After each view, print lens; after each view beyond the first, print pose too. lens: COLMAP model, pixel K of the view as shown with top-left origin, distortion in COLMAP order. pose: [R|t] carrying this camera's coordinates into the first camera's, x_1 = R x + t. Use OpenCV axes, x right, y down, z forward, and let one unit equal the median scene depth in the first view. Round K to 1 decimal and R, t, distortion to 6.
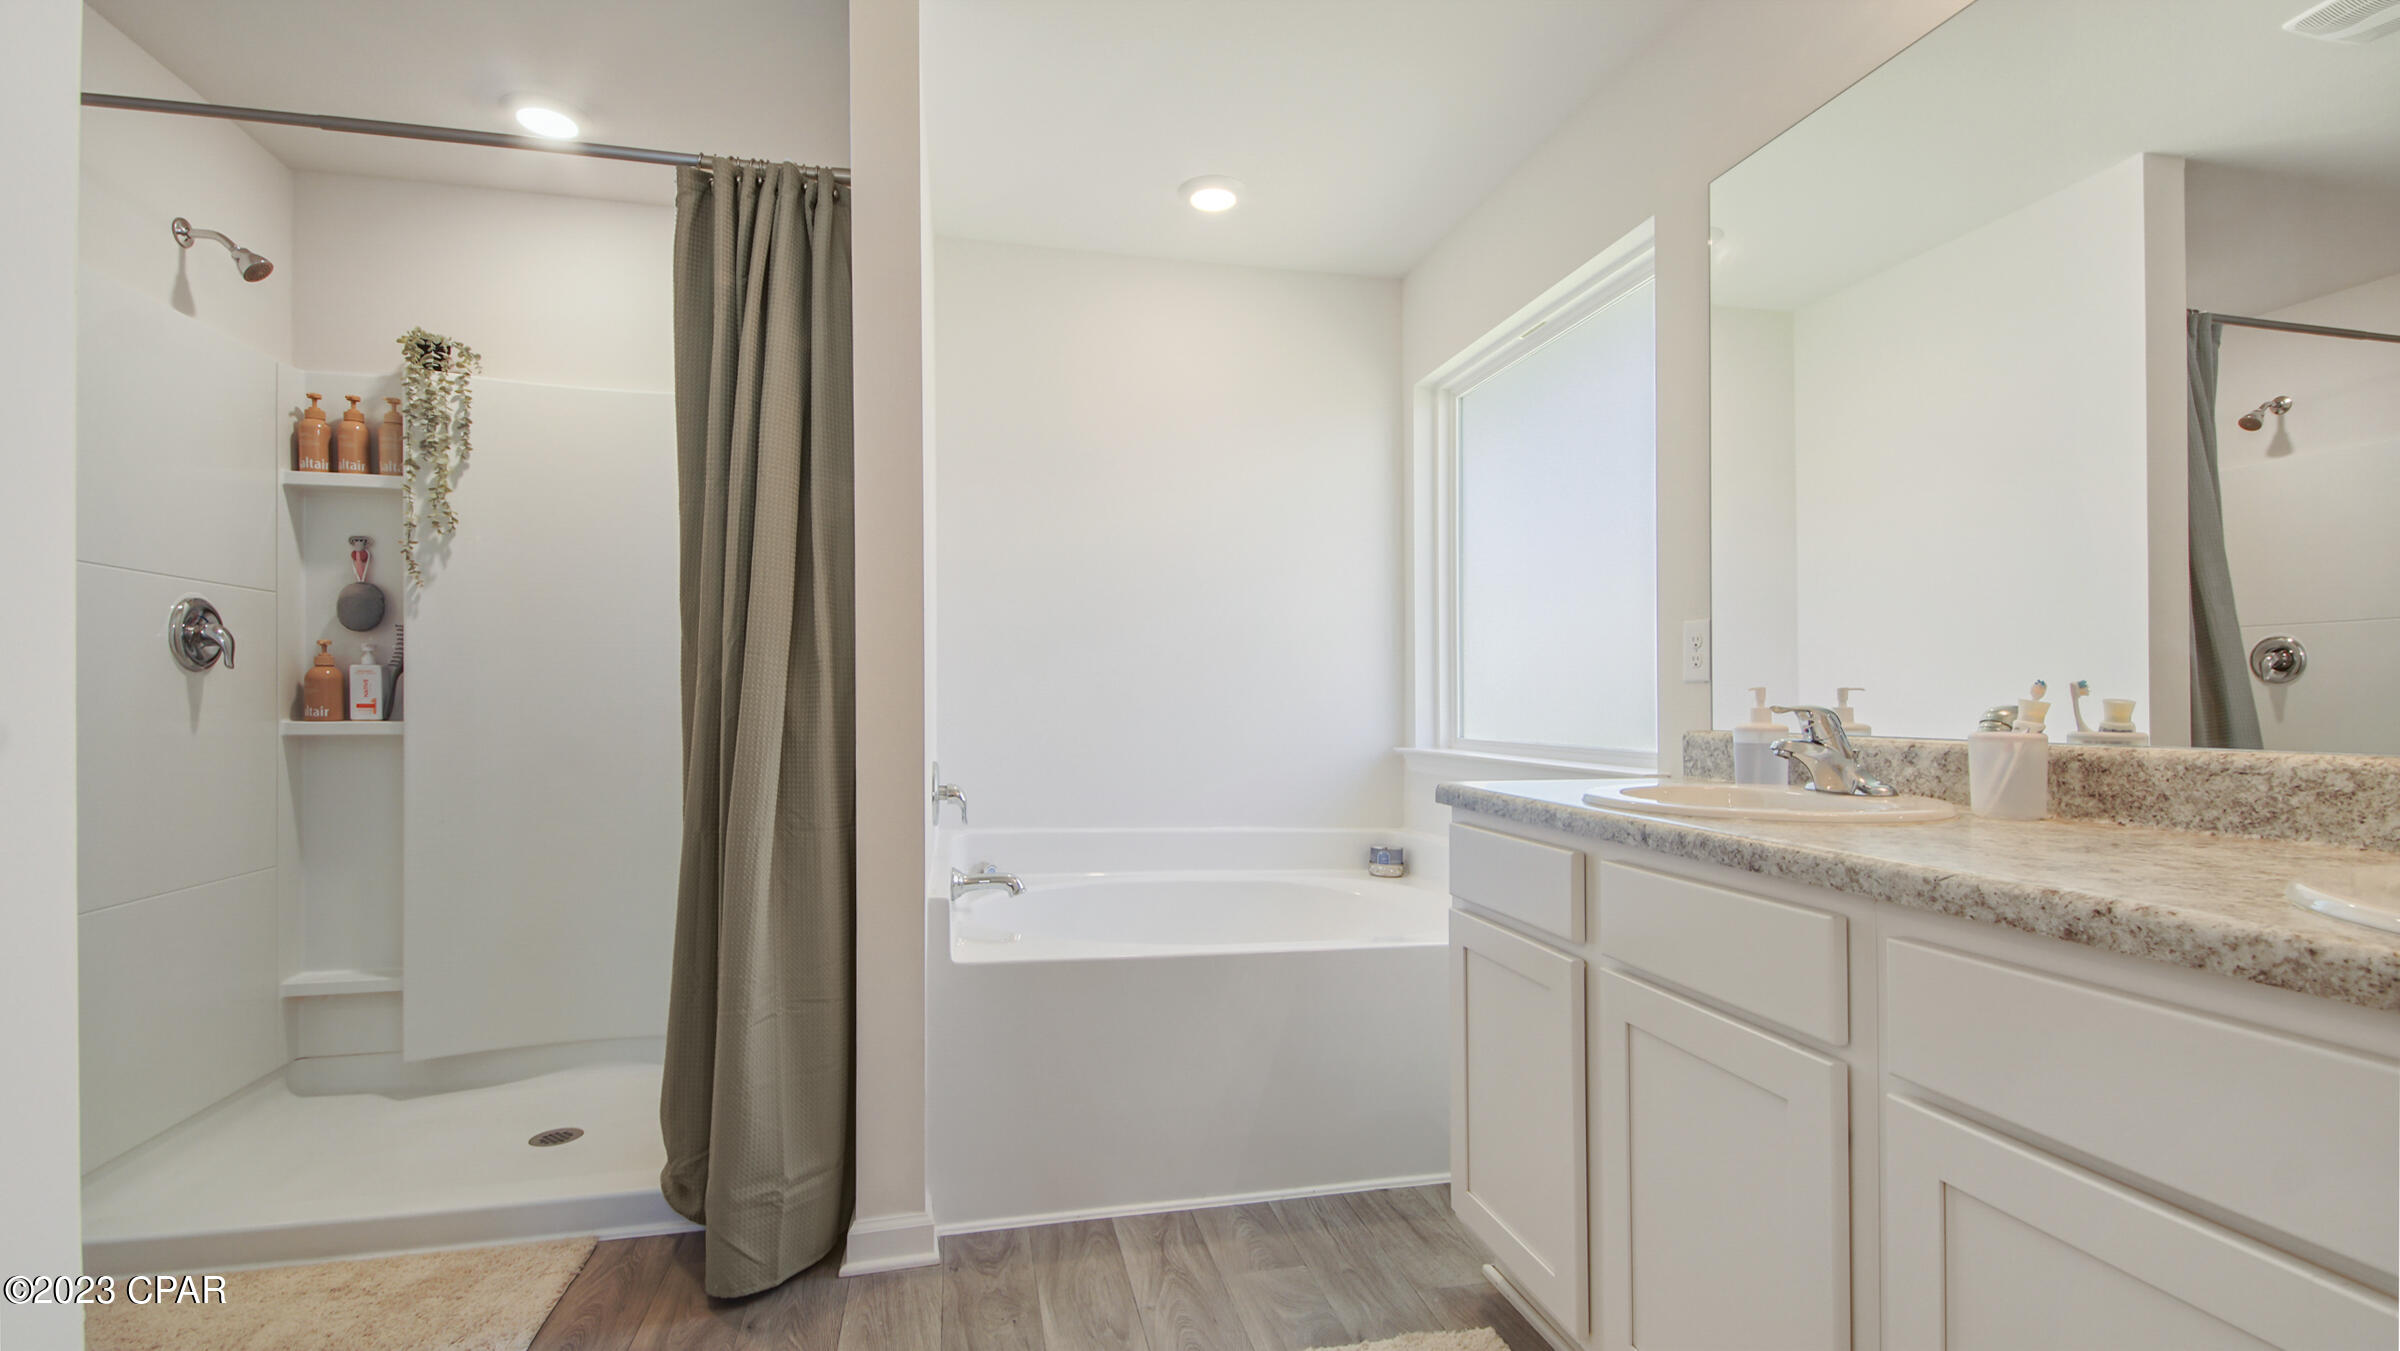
lens RADIAL K [[1065.0, 0, 1196.9], [0, 1065.0, 705.6], [0, 0, 1]] dist [0.044870, -0.023941]
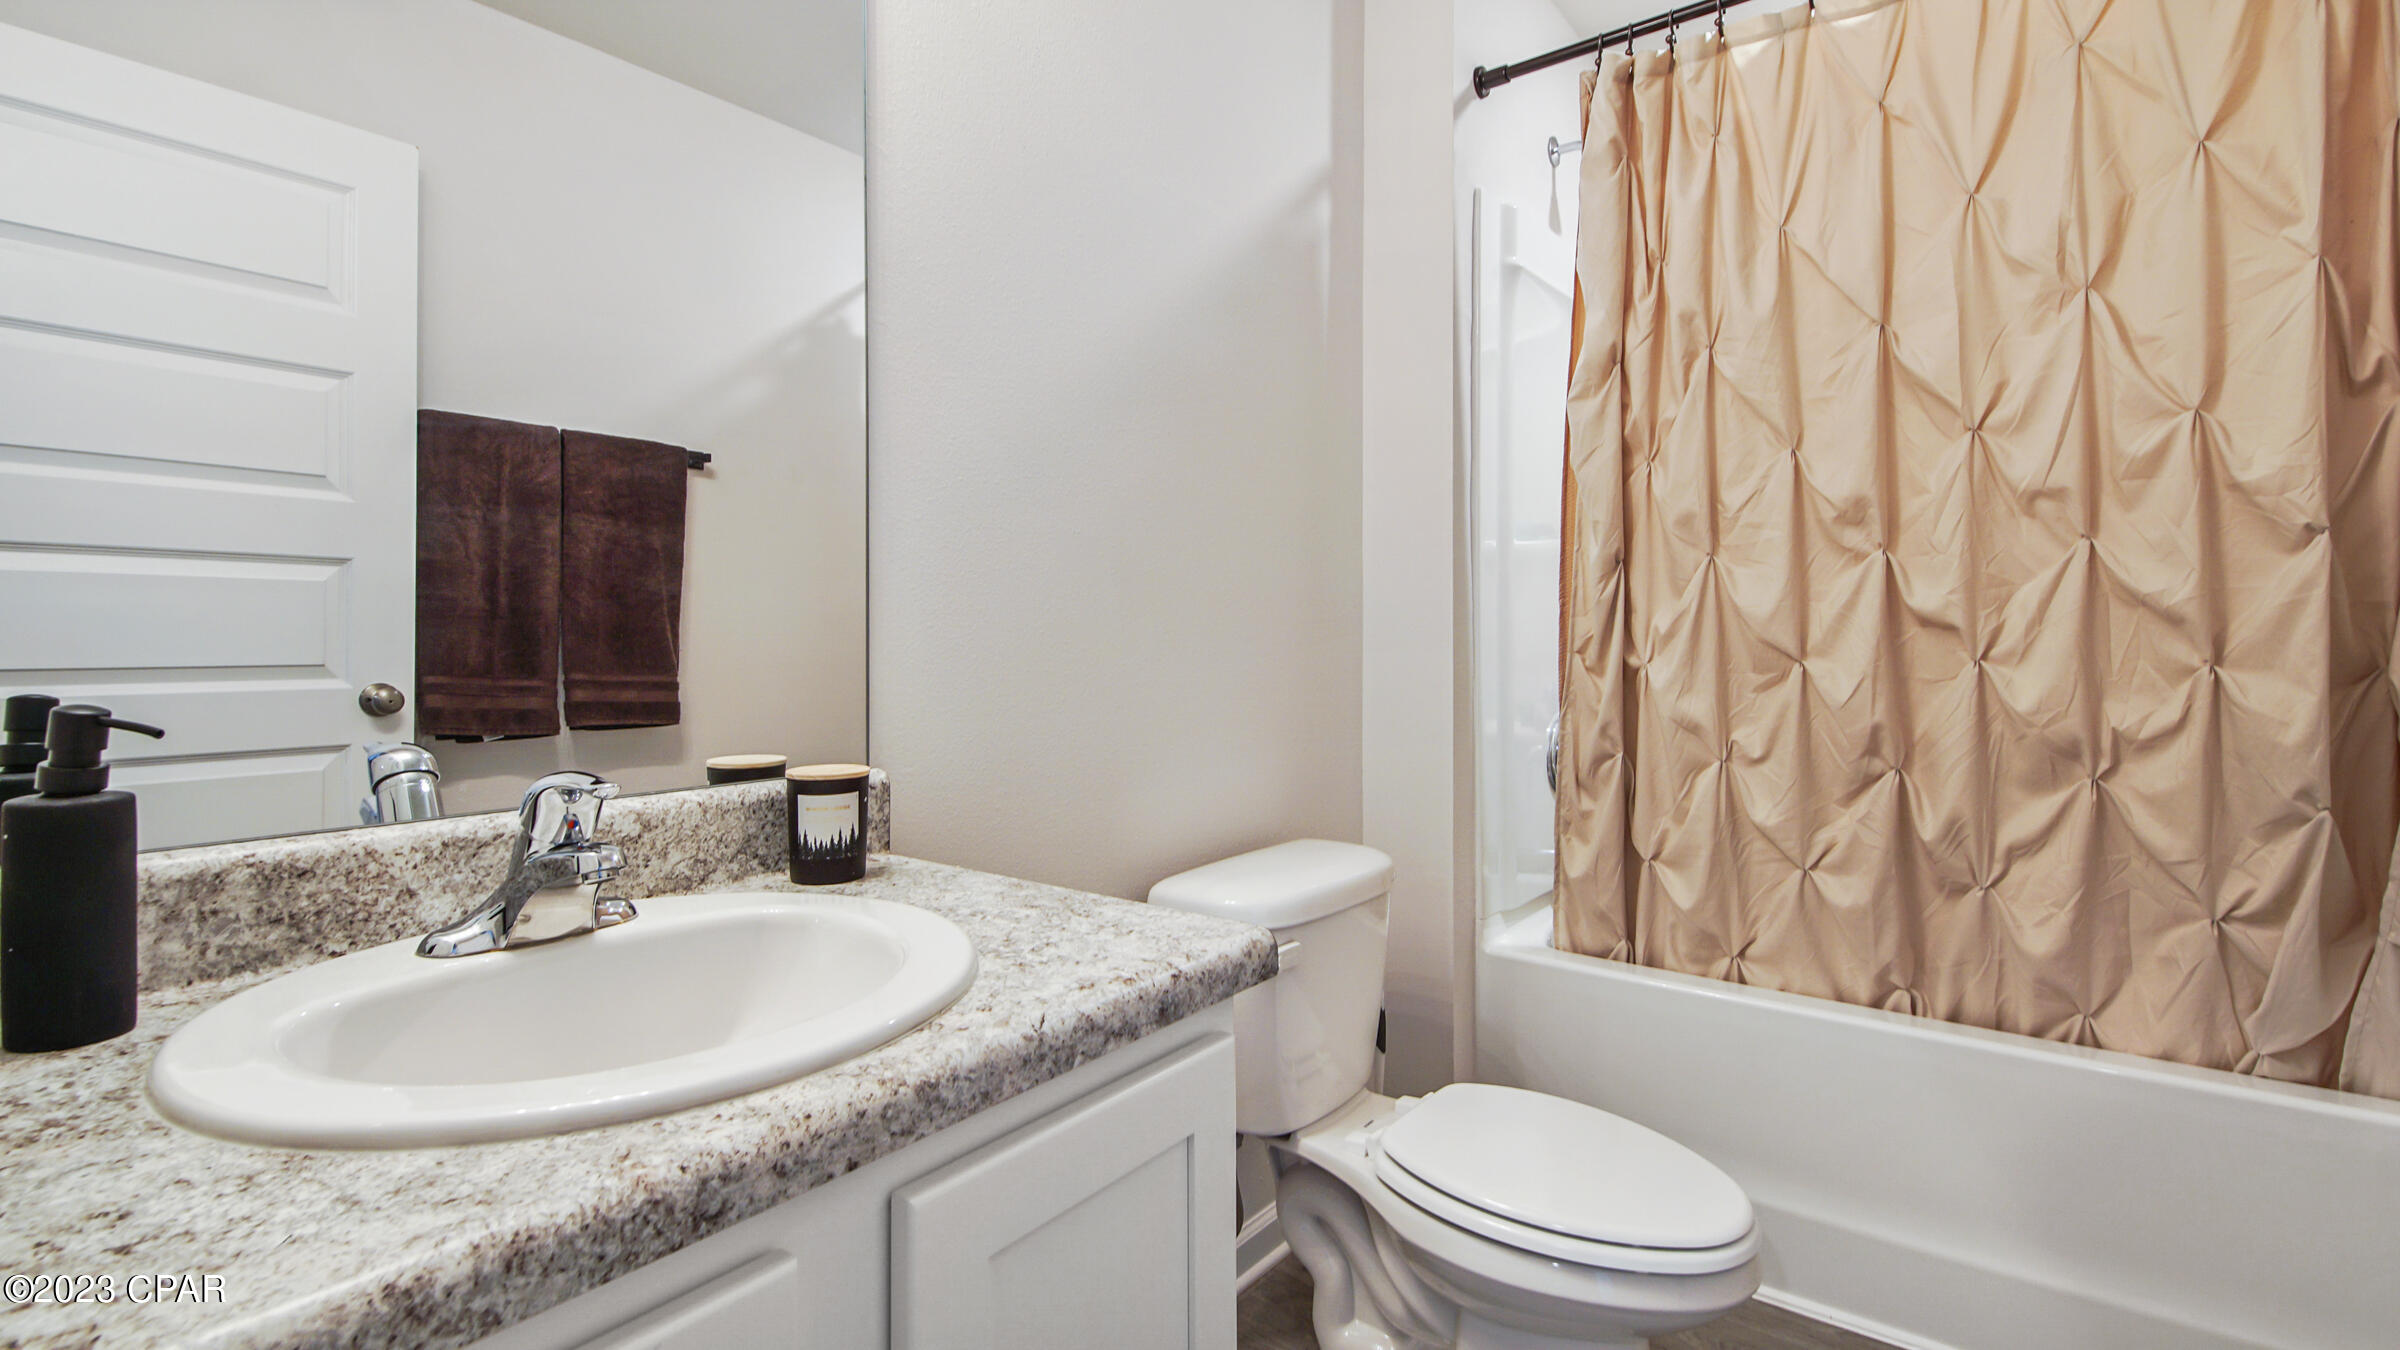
lens RADIAL K [[1014.9, 0, 1193.2], [0, 1014.9, 636.7], [0, 0, 1]] dist [0.001597, -0.000396]
pose [[-0.630099, 0.014891, 0.776372, 0.075342], [0.010195, 0.999889, -0.010904, -0.061797], [-0.776448, 0.001045, -0.630181, 0.967400]]
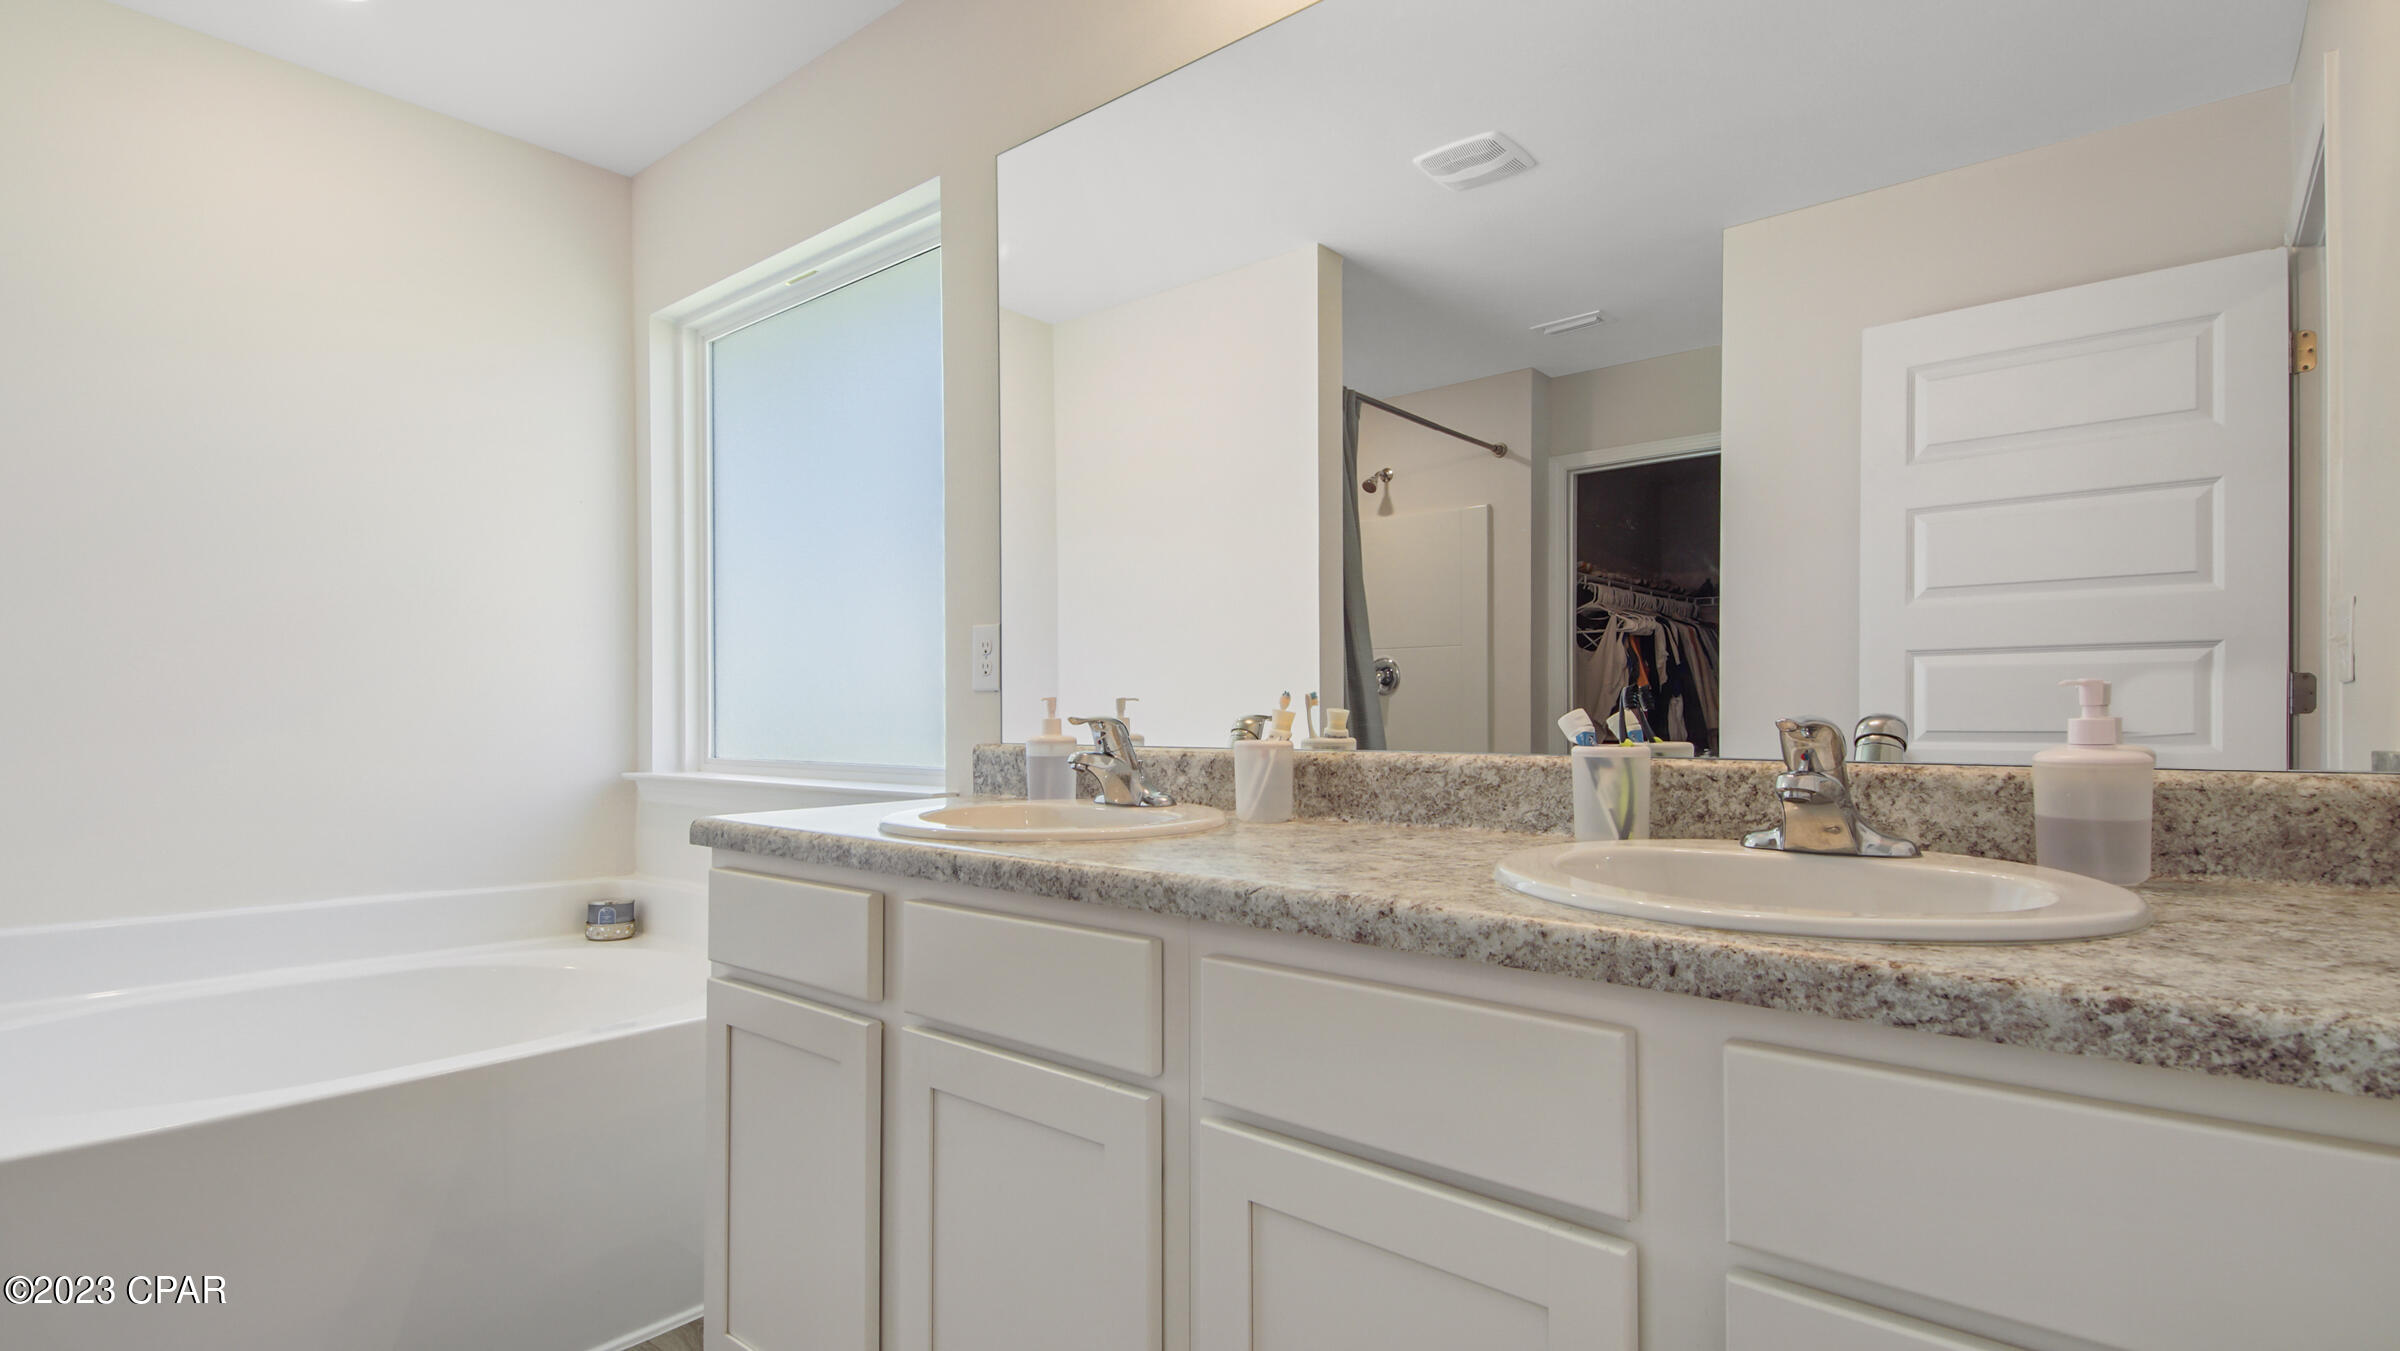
lens RADIAL K [[1171.1, 0, 1190.4], [0, 1171.1, 695.0], [0, 0, 1]] dist [0.039207, -0.033175]
pose [[0.801960, 0.003514, 0.597367, 0.003292], [0.007574, 0.999842, -0.016050, -0.001974], [-0.597329, 0.017396, 0.801807, 0.124766]]
